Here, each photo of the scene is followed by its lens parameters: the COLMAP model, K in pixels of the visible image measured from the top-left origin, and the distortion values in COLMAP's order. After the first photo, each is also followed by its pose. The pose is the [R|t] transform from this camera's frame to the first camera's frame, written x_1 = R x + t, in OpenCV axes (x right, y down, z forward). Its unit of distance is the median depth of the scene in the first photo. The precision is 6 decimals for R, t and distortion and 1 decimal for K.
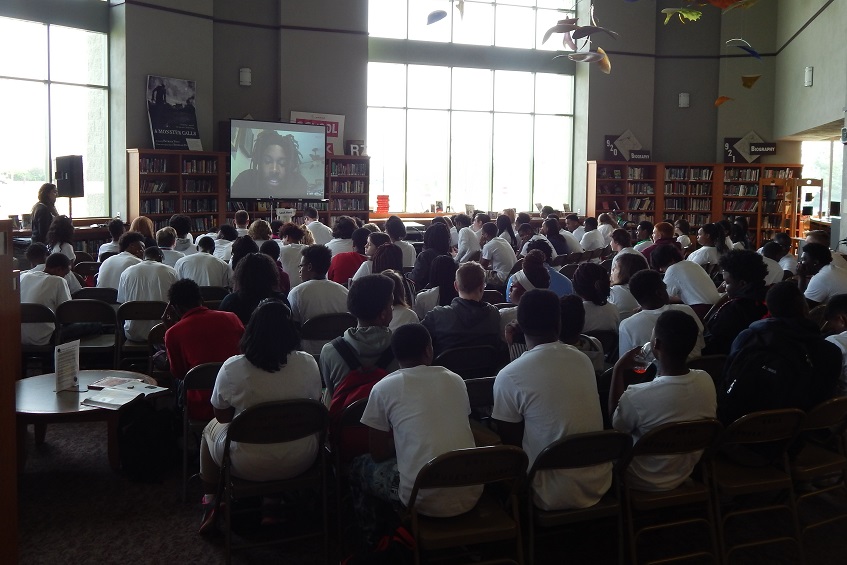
lens RADIAL K [[797.0, 0, 423.1], [0, 797.0, 223.0], [0, 0, 1]] dist [-0.008747, -0.001761]
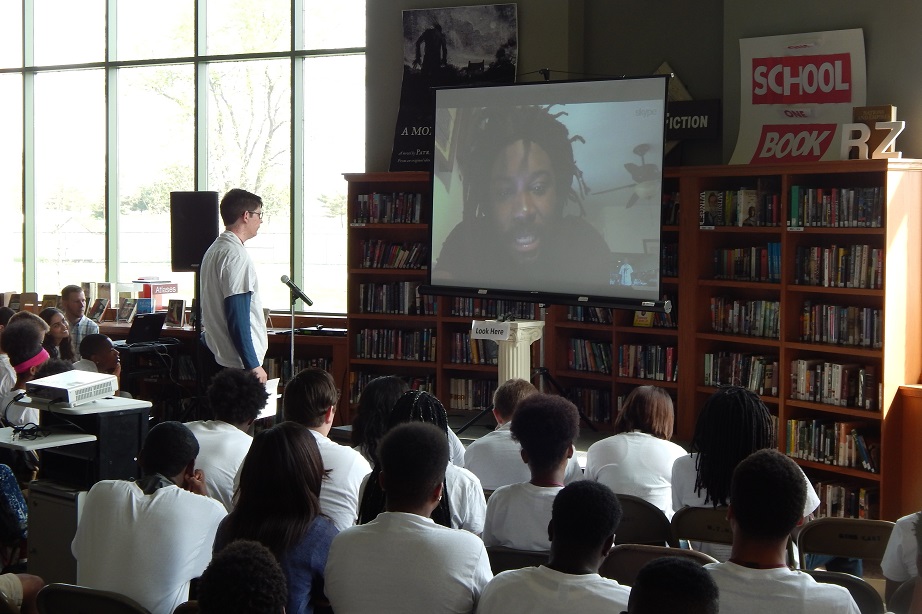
lens RADIAL K [[1463.4, 0, 461.3], [0, 1463.4, 287.0], [0, 0, 1]] dist [0.002838, 0.007124]
pose [[0.191900, 0.033939, -0.980827, 0.467374], [-0.057585, 0.998069, 0.023269, -0.047096], [0.979724, 0.052016, 0.193484, 0.844352]]
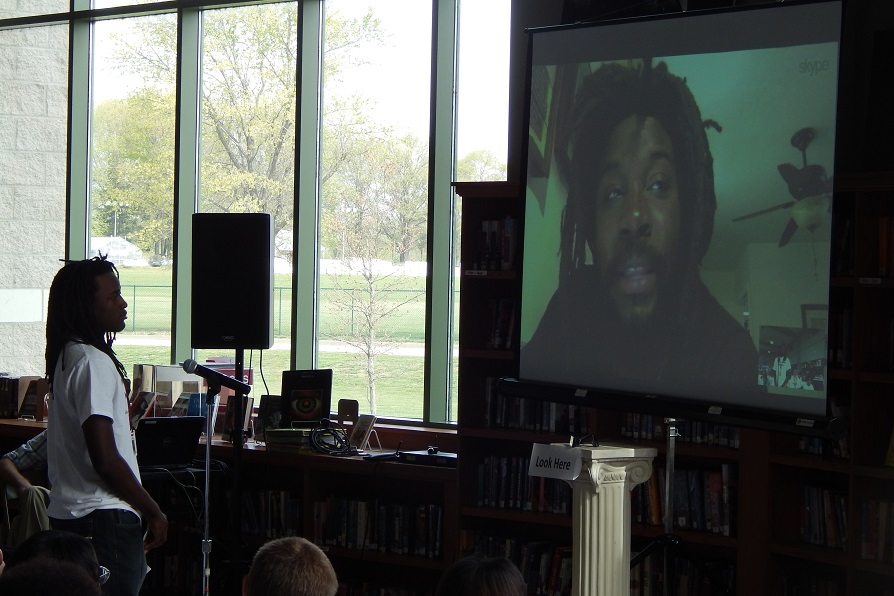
lens RADIAL K [[2570.0, 0, 447.0], [0, 2570.0, 298.0], [0, 0, 1]] dist [0.007528, 0.608408]
pose [[-0.123164, -0.001847, -0.992385, 0.469538], [-0.076778, 0.997019, 0.007673, -0.056756], [0.989412, 0.077139, -0.122939, 1.032617]]
